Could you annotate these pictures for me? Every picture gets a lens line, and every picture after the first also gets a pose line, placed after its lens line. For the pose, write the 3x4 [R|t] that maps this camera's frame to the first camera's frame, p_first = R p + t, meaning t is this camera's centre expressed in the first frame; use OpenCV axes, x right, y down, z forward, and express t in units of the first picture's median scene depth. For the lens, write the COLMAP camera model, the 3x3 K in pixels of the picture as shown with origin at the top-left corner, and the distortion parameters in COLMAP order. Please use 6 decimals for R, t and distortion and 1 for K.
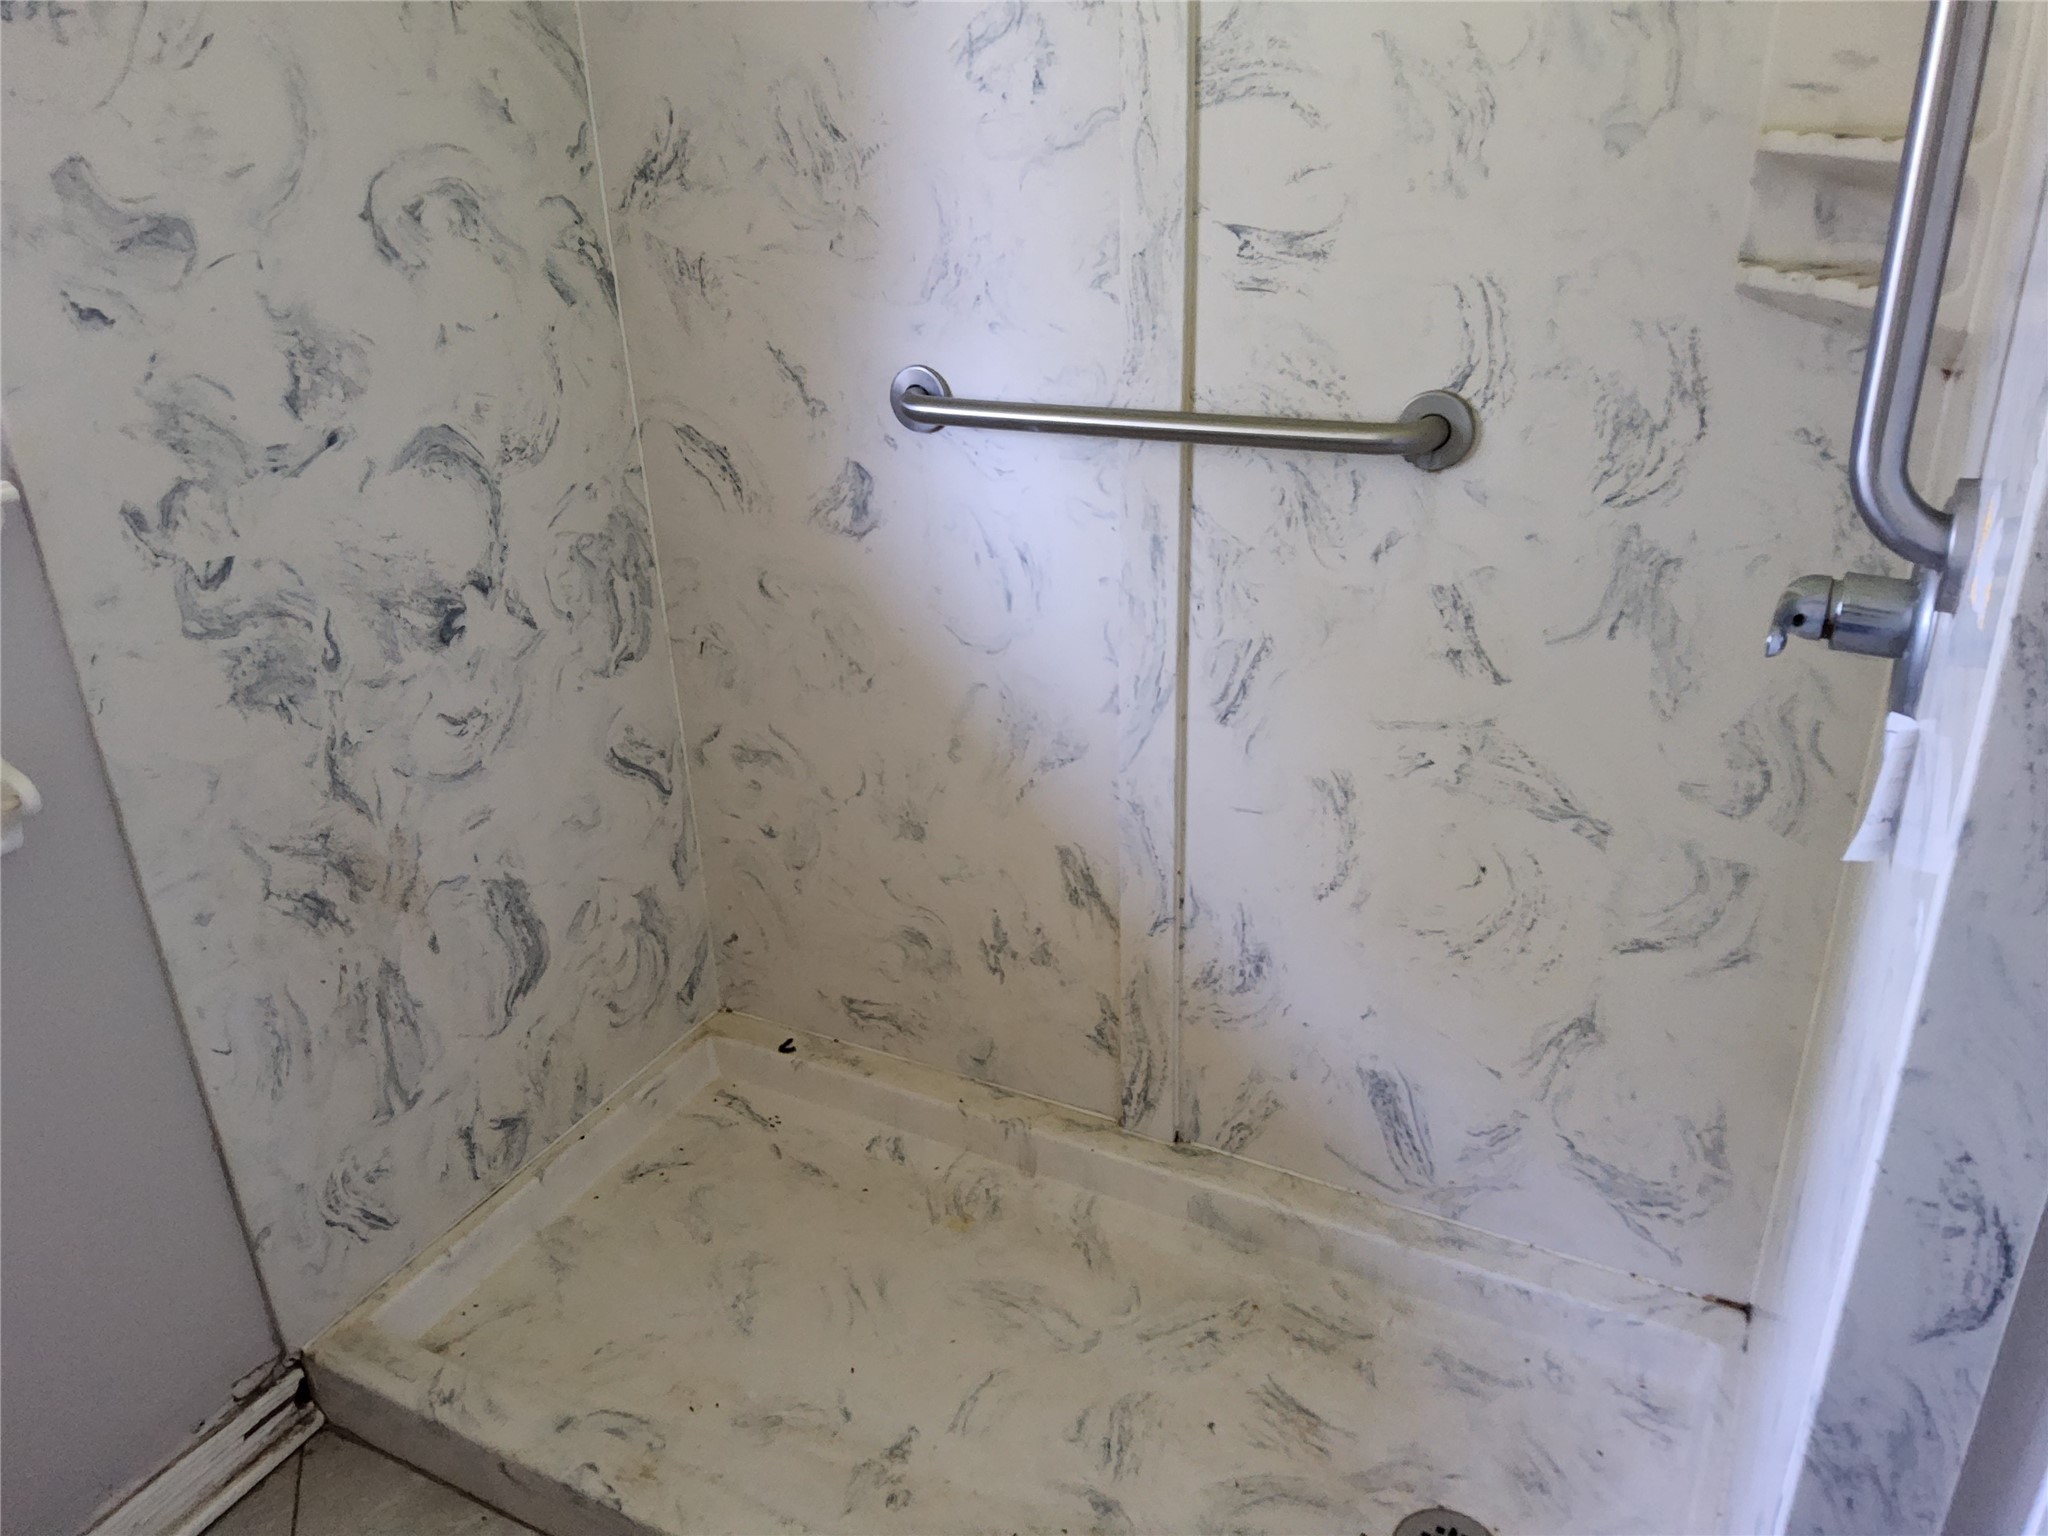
lens RADIAL K [[1550.1, 0, 1027.1], [0, 1550.1, 781.6], [0, 0, 1]] dist [0.091379, -0.187257]
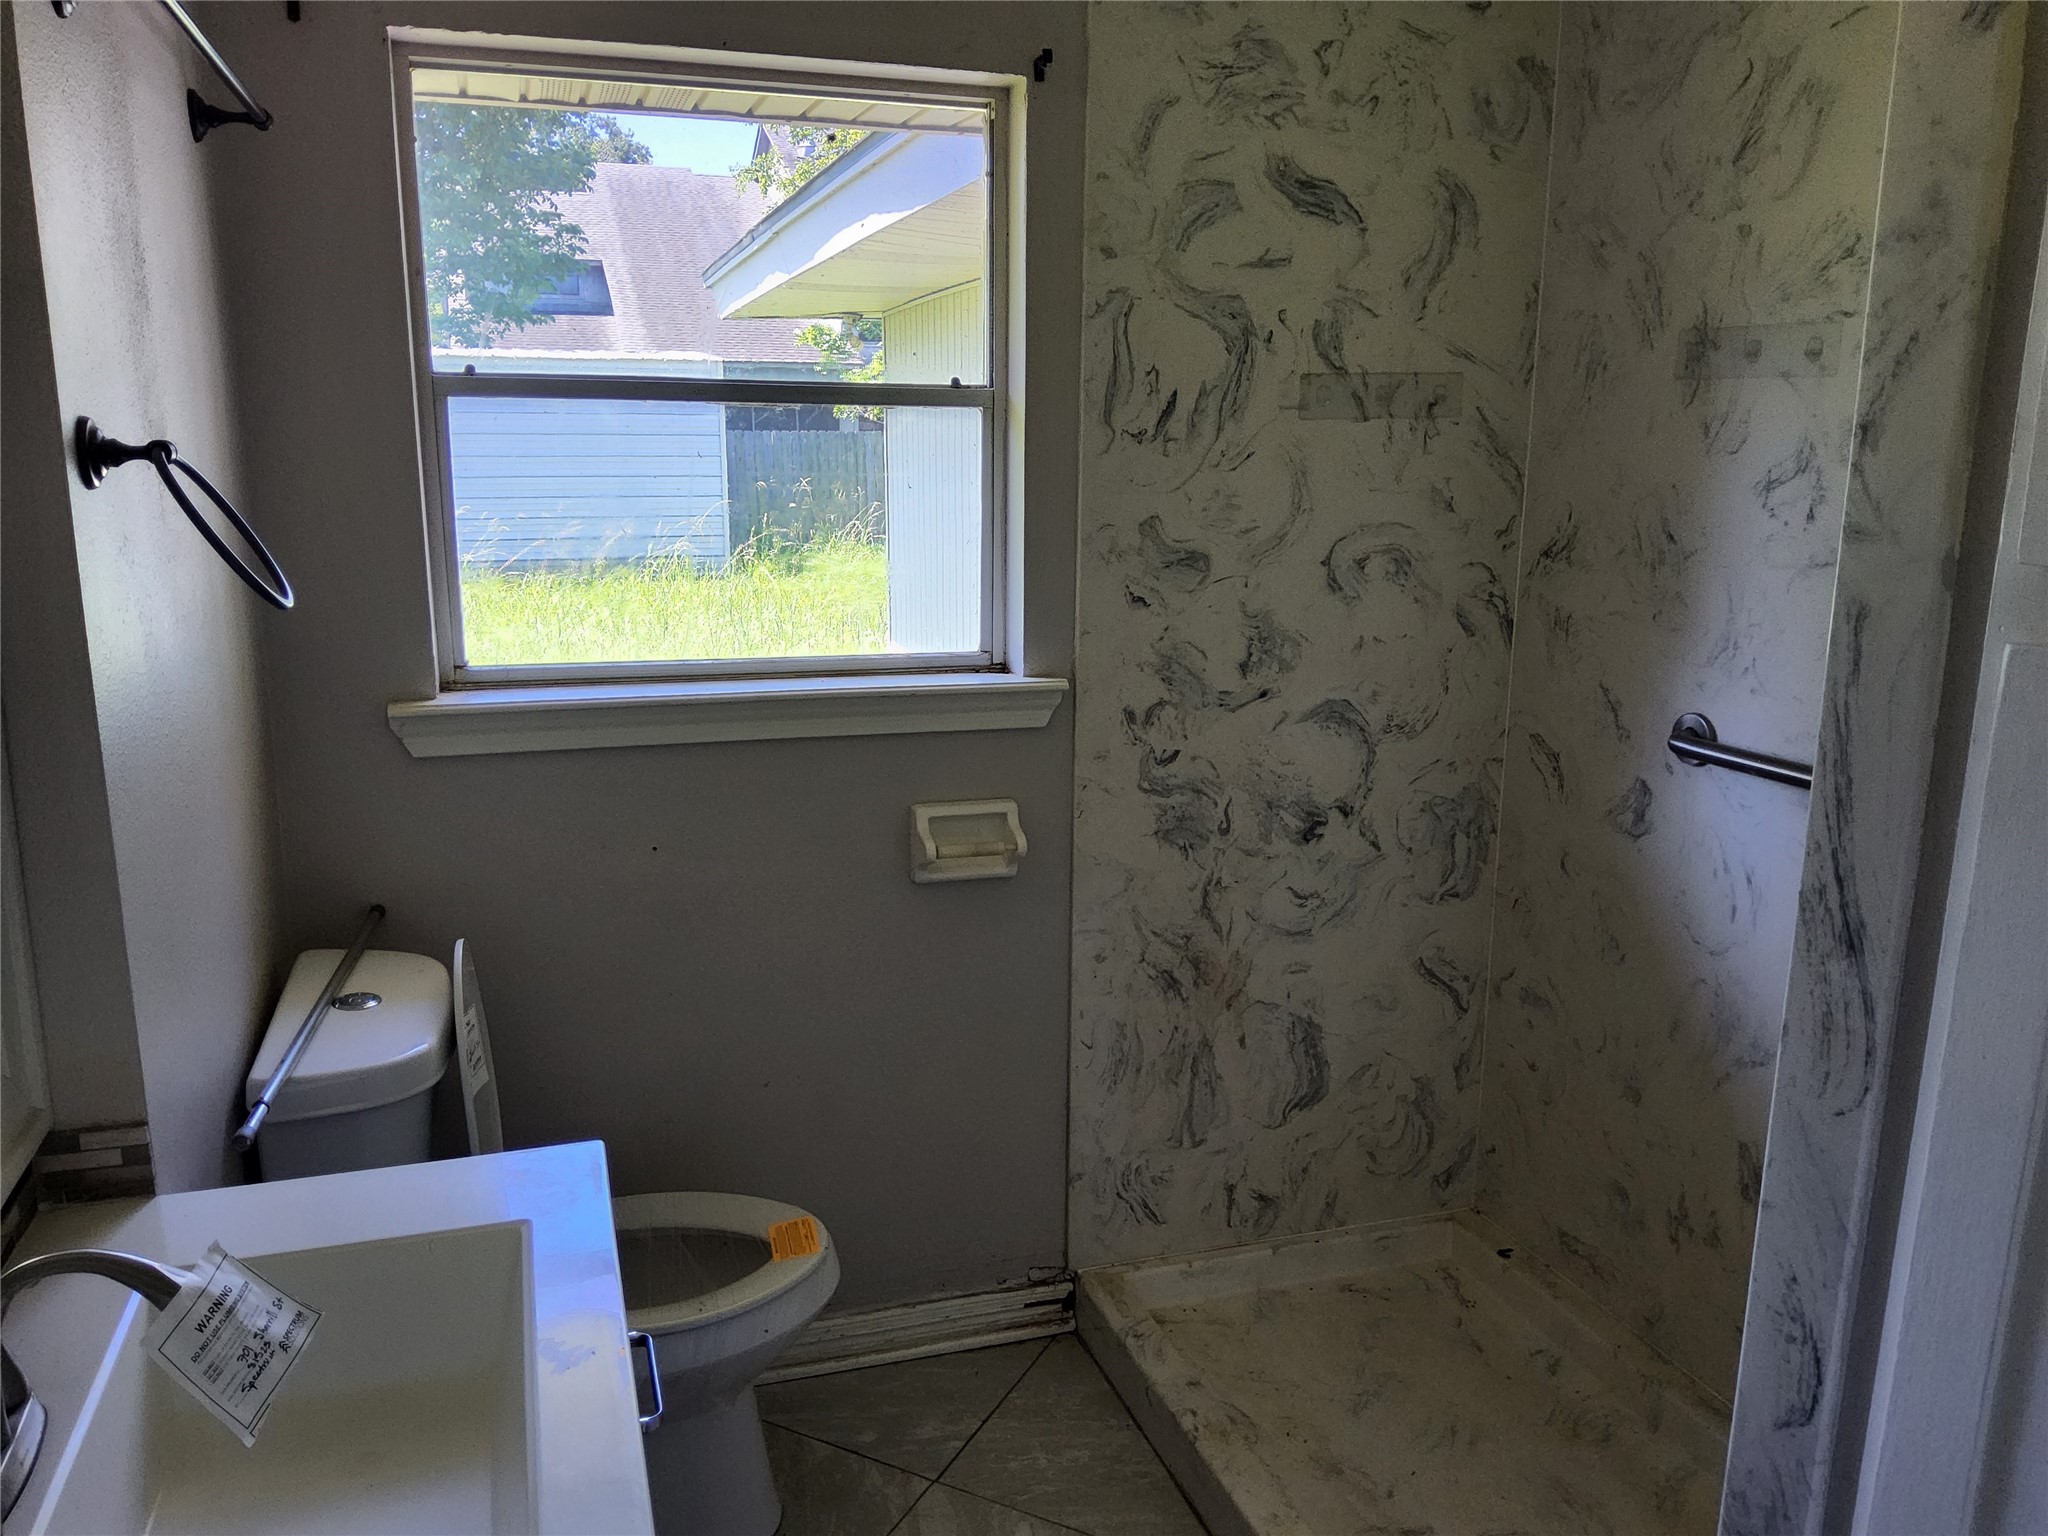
lens RADIAL K [[1550.1, 0, 1027.1], [0, 1550.1, 781.6], [0, 0, 1]] dist [0.091379, -0.187257]
pose [[0.729339, 0.188892, -0.657560, 0.375774], [-0.318501, 0.944370, -0.081987, 0.059721], [0.605493, 0.269230, 0.748928, -0.254531]]
